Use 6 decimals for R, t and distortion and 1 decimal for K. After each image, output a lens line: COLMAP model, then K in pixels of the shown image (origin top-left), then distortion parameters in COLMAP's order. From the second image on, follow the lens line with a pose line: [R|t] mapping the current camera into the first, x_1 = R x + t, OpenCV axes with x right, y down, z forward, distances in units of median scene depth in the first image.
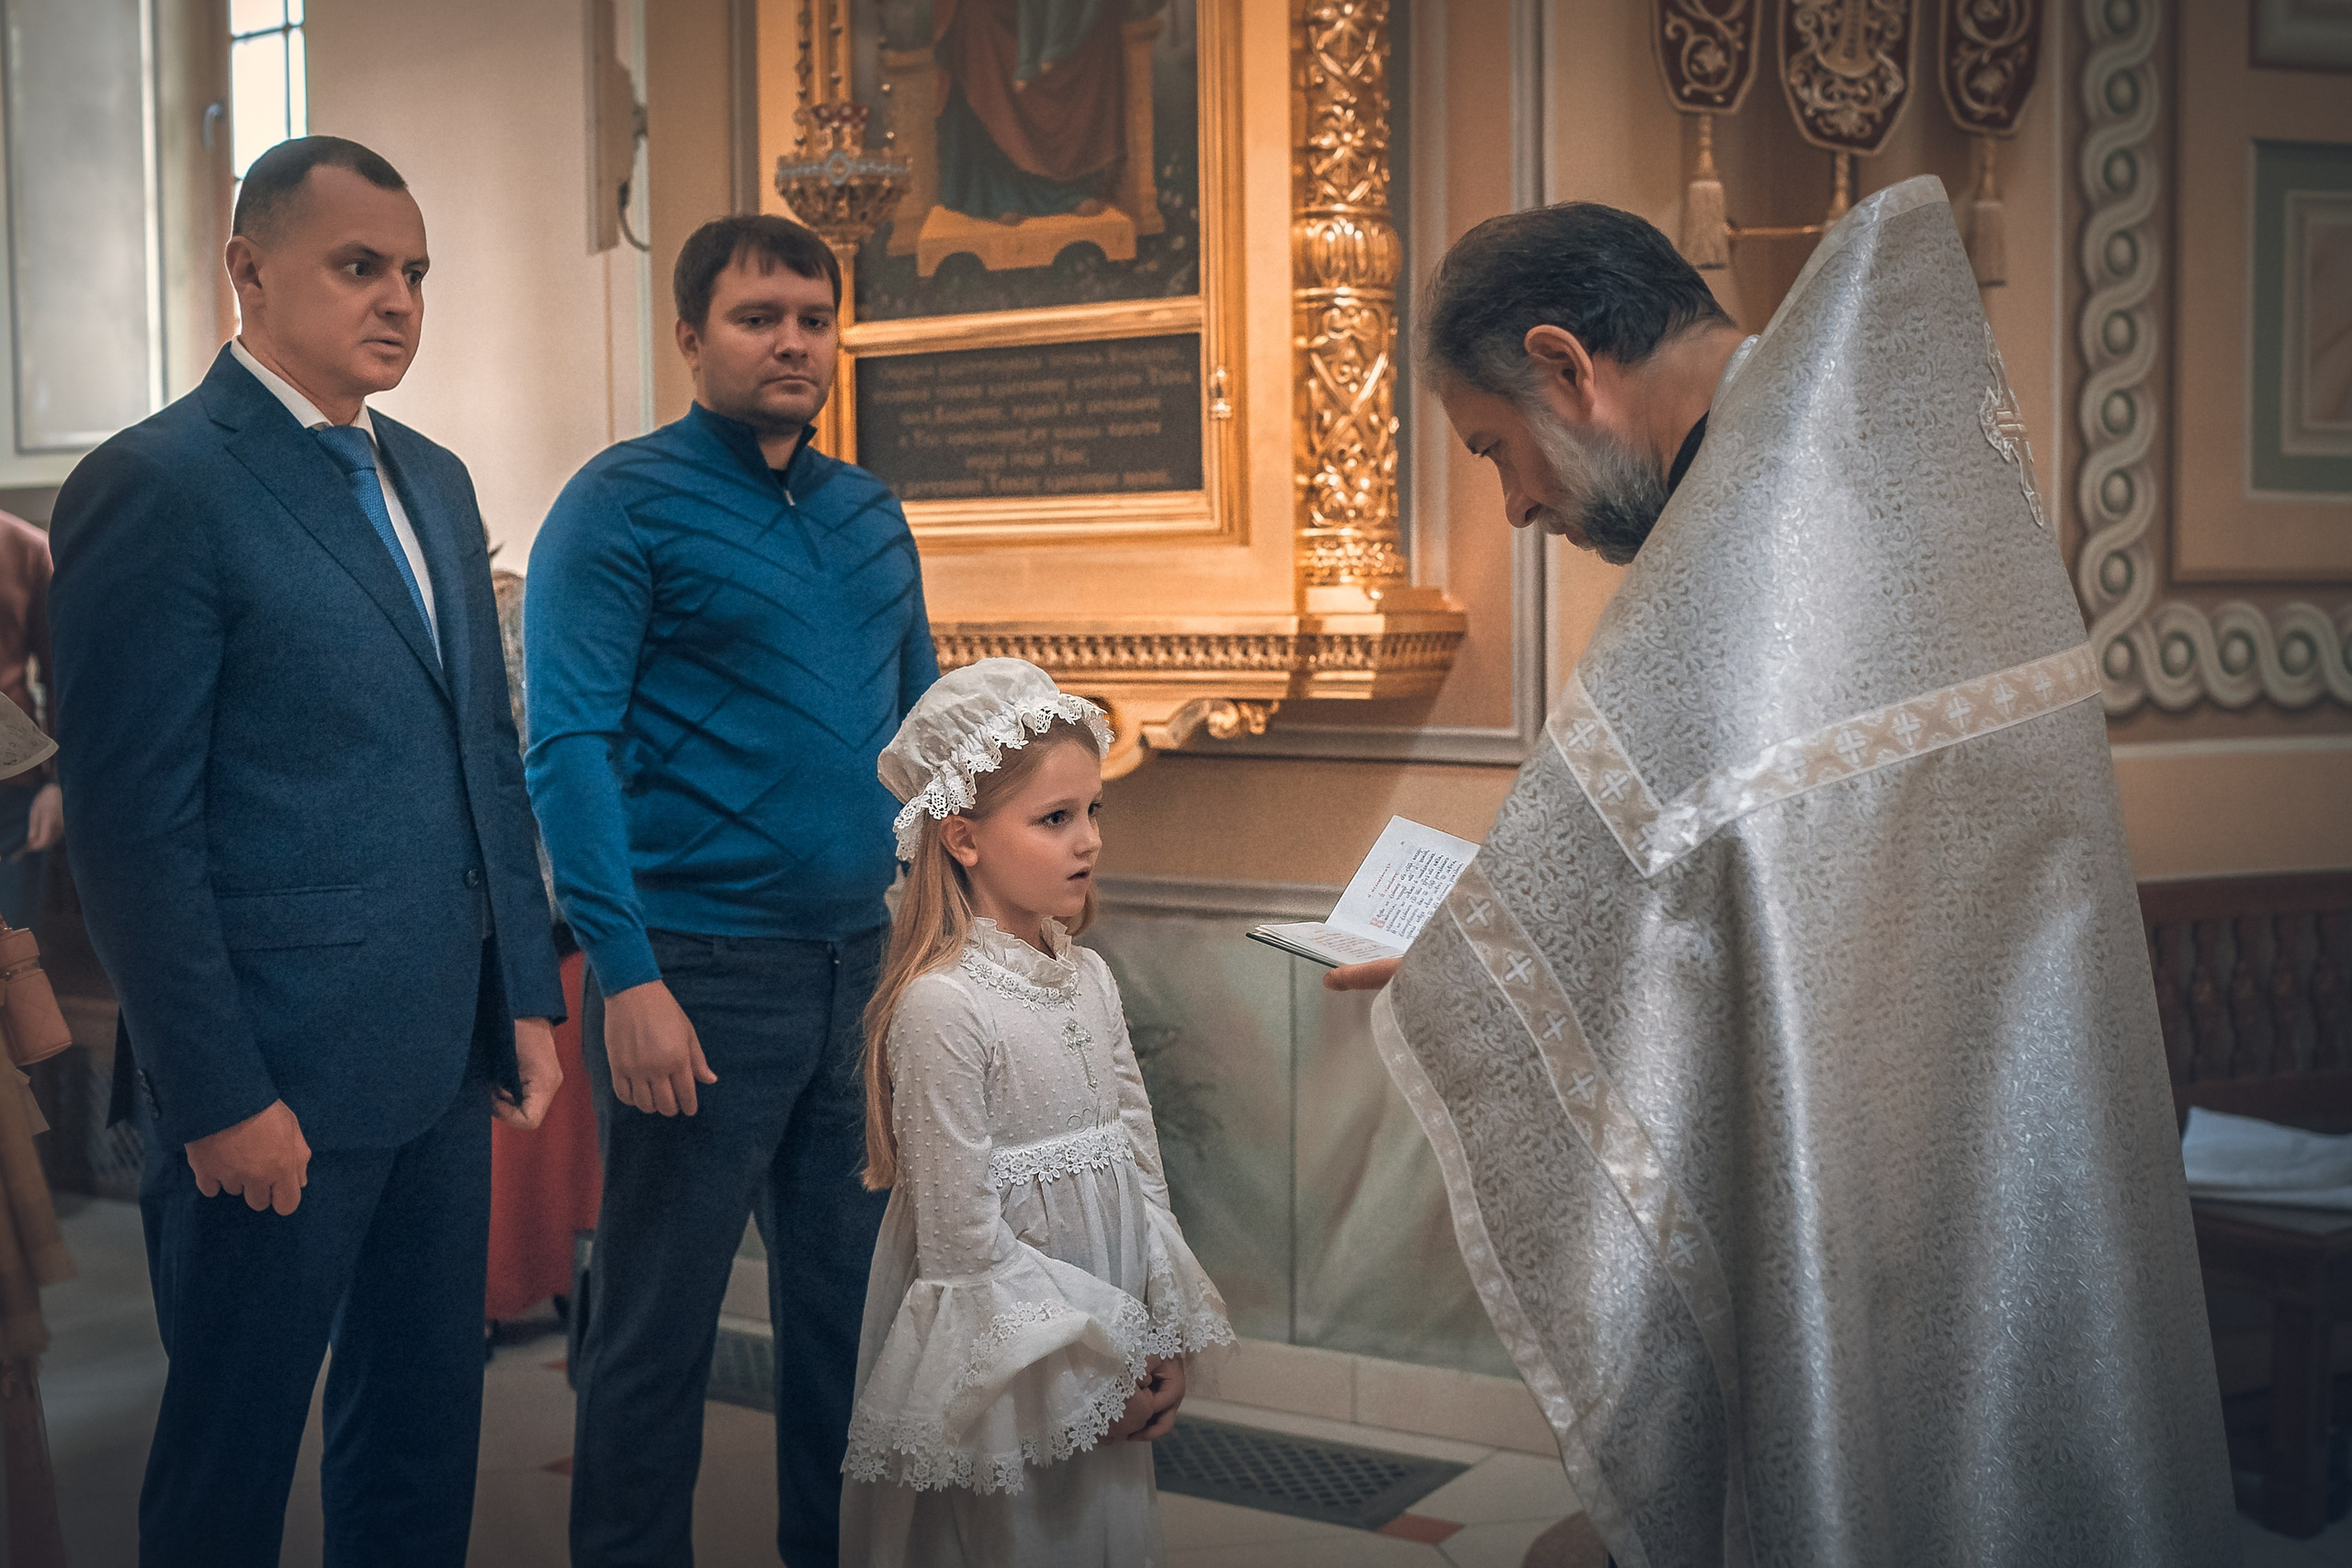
lens RADIAL K [[2764.7, 0, 1089.7], [0, 2764.7, 828.6], [0, 0, 1]] dist [-0.088264, 0.077033]
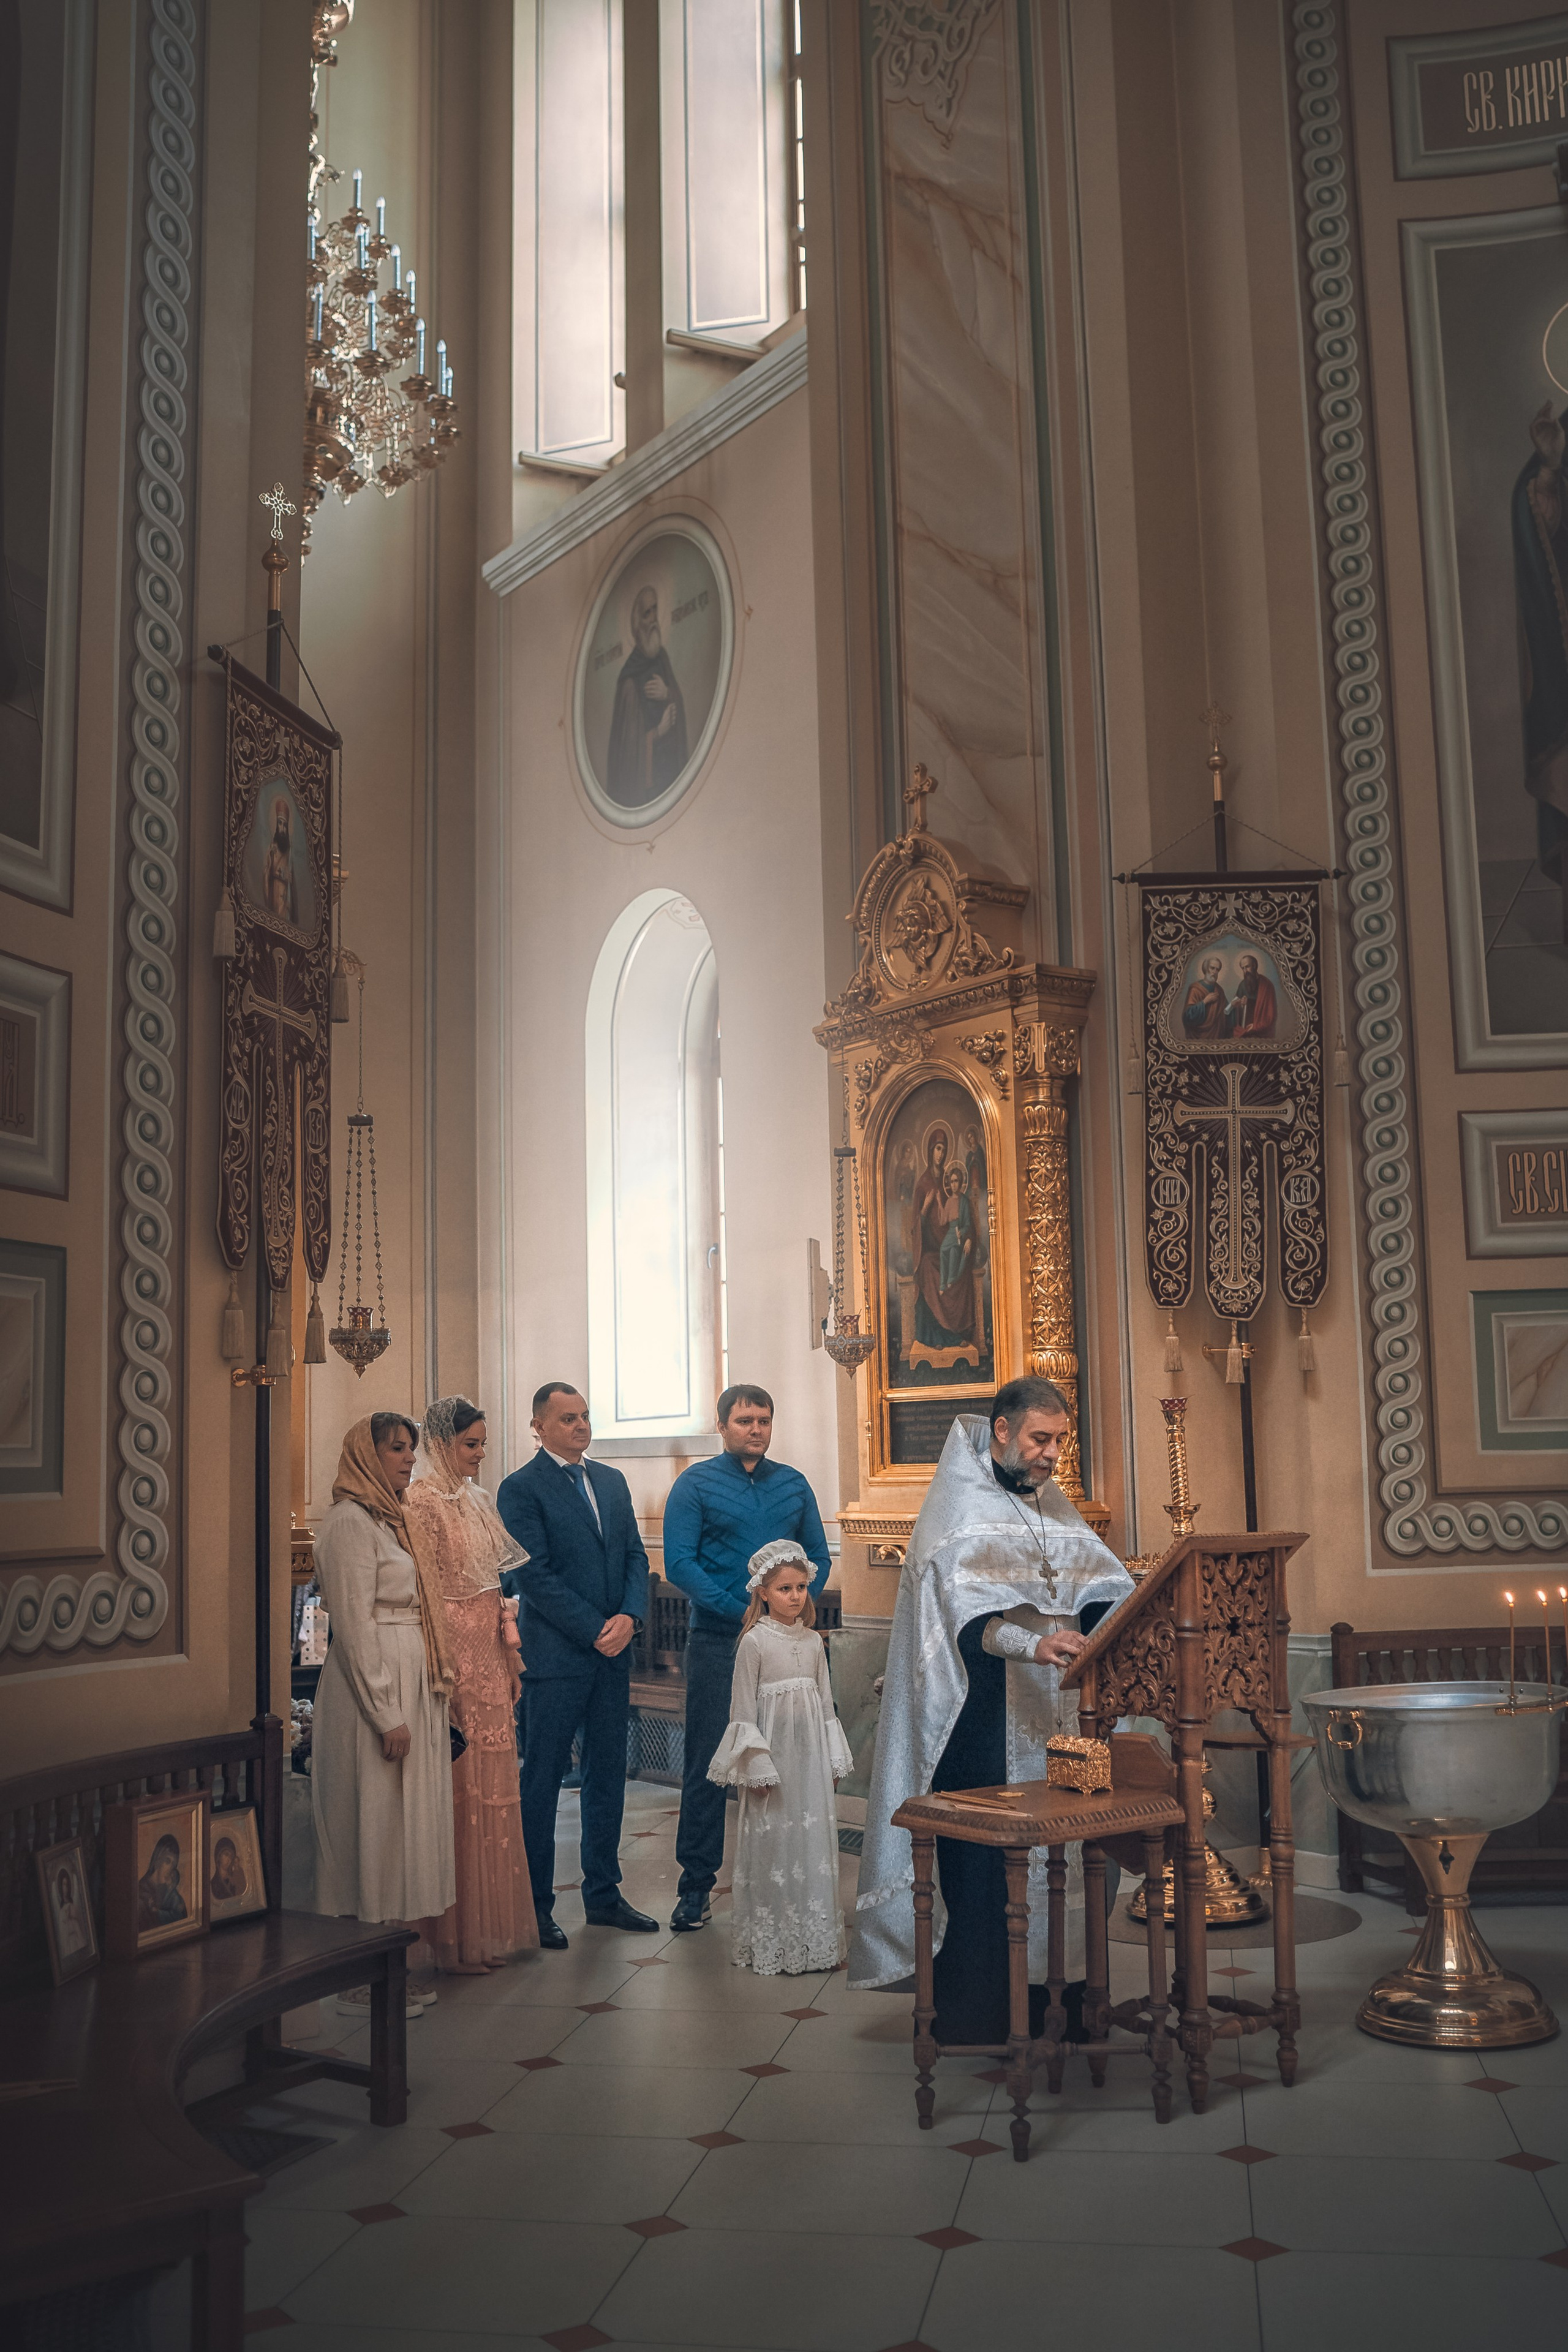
lens RADIAL K [[2167.4, 0, 758.5], [0, 2167.4, 1250.7], [0, 0, 1]] dist [-0.094458, 0.106281]
pose [[0.931006, -0.047573, -0.361891, 0.546132], [-0.017377, 0.984569, -0.174132, 0.029175], [0.364590, 0.168407, 0.915813, -0.856077]]
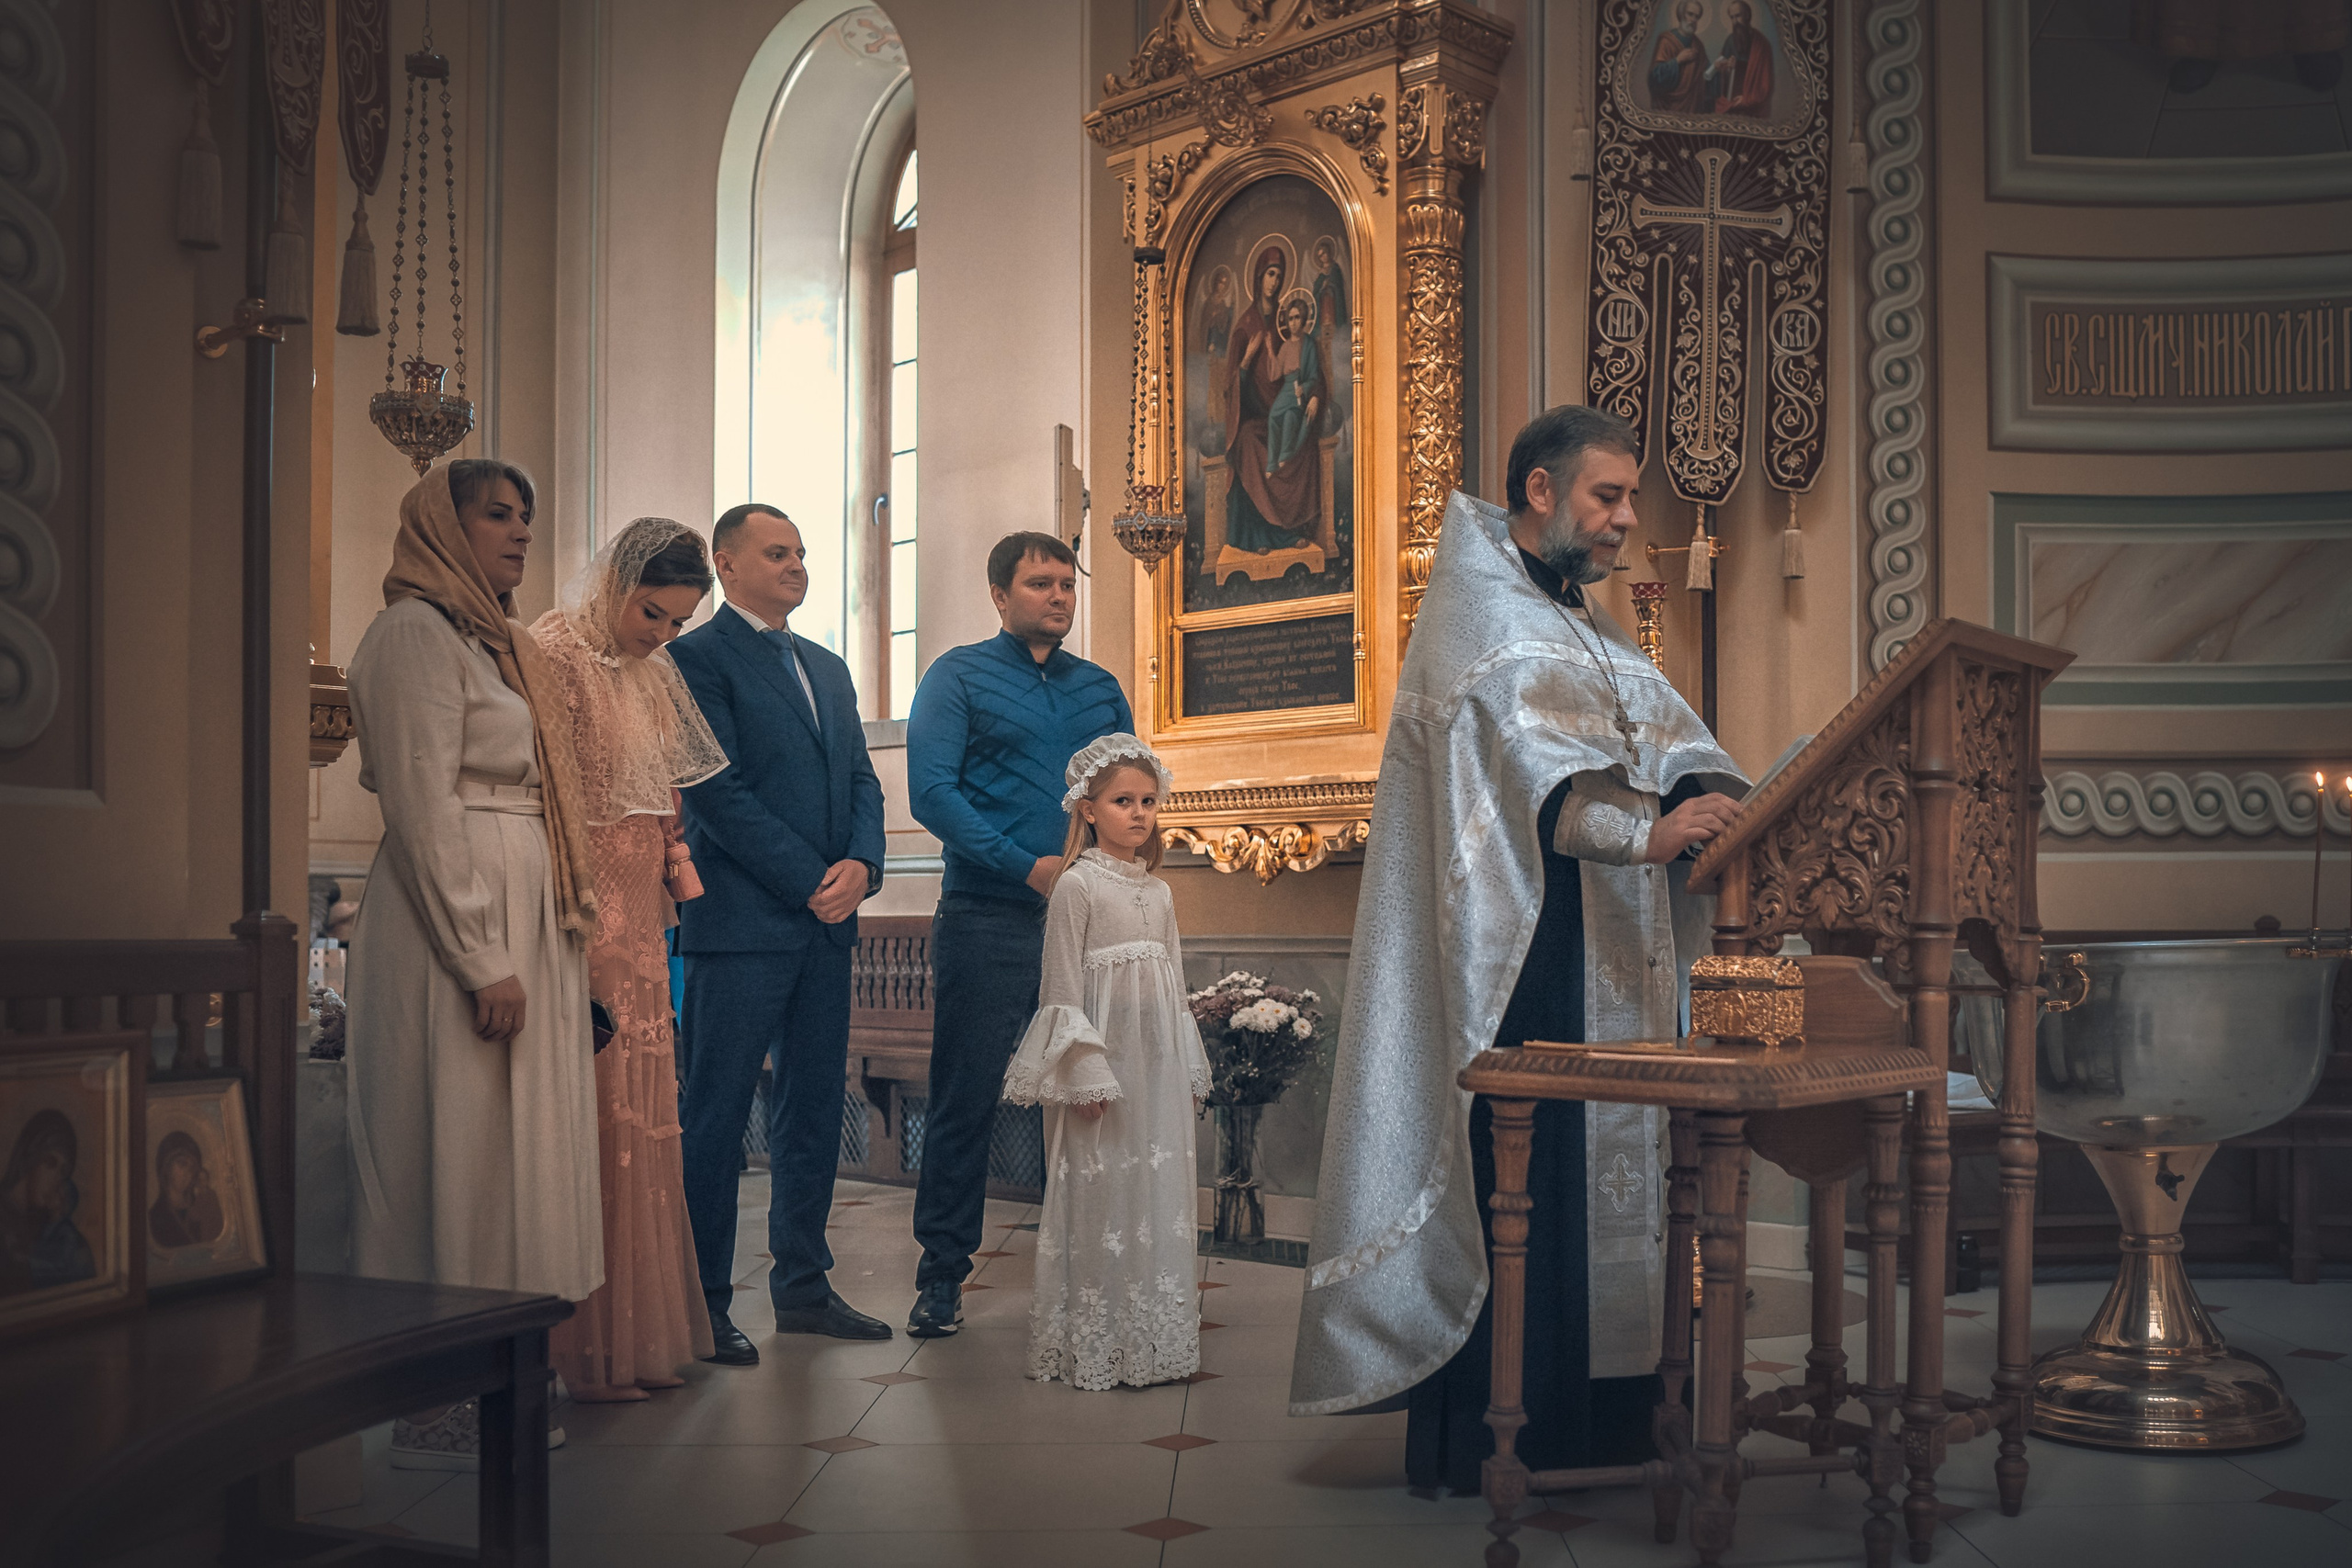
lens RADIAL K [[2287.5, 0, 1407.9], [0, 2287.5, 944.4], [0, 0, 1]] dist [-0.059393, 0.013922]
pose [[0.992446, 0.009843, -0.122286, 0.256519], [-0.018171, 0.997576, -0.067175, 0.129352], [0.121328, 0.068890, 0.990219, -0.426022]]
